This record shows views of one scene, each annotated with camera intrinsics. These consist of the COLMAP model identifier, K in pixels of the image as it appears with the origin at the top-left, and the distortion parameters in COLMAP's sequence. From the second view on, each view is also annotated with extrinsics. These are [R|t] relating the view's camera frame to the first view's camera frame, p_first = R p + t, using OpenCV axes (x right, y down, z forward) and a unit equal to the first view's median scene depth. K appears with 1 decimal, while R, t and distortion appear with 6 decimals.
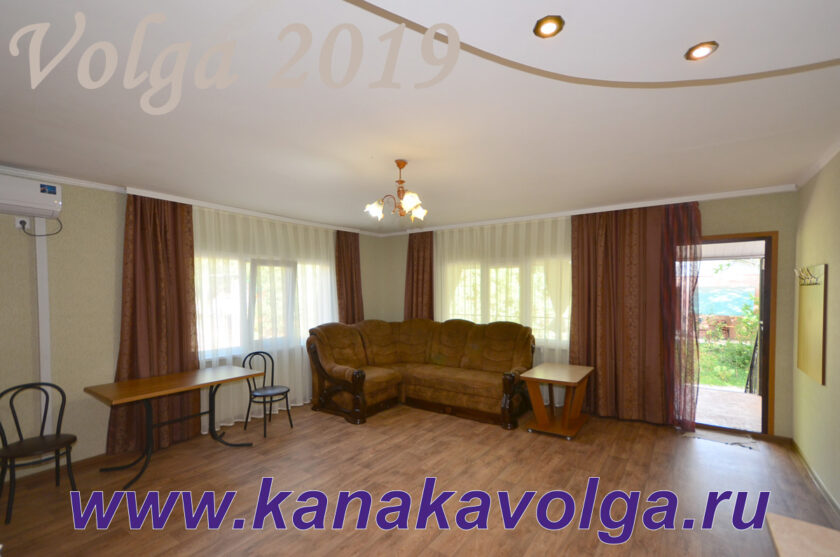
lens RADIAL K [[368.6, 0, 421.0], [0, 368.6, 291.1], [0, 0, 1]] dist [0.023637, 0.000057]
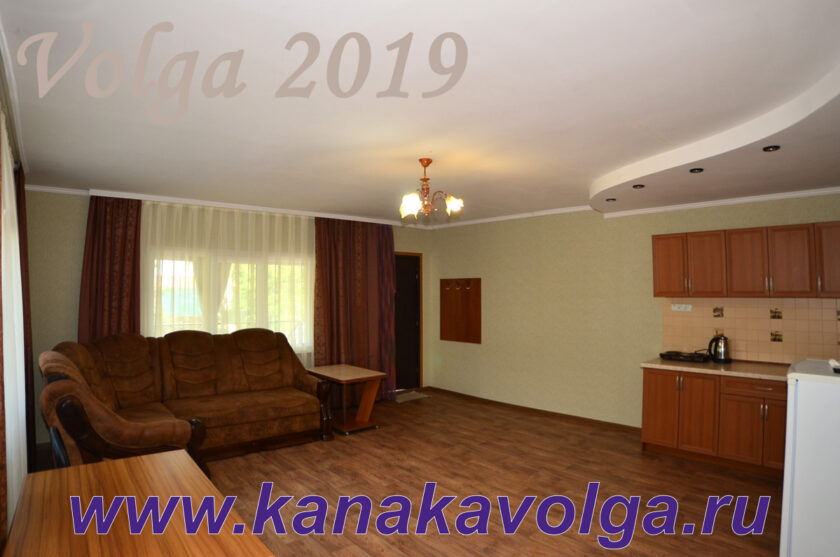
lens RADIAL K [[439.2, 0, 420.0], [0, 439.2, 278.5], [0, 0, 1]] dist [-0.002543, -0.000193]
pose [[0.350760, 0.031830, 0.935924, -0.731825], [-0.000689, 0.999431, -0.033731, 0.002404], [-0.936465, 0.011187, 0.350582, 0.391782]]
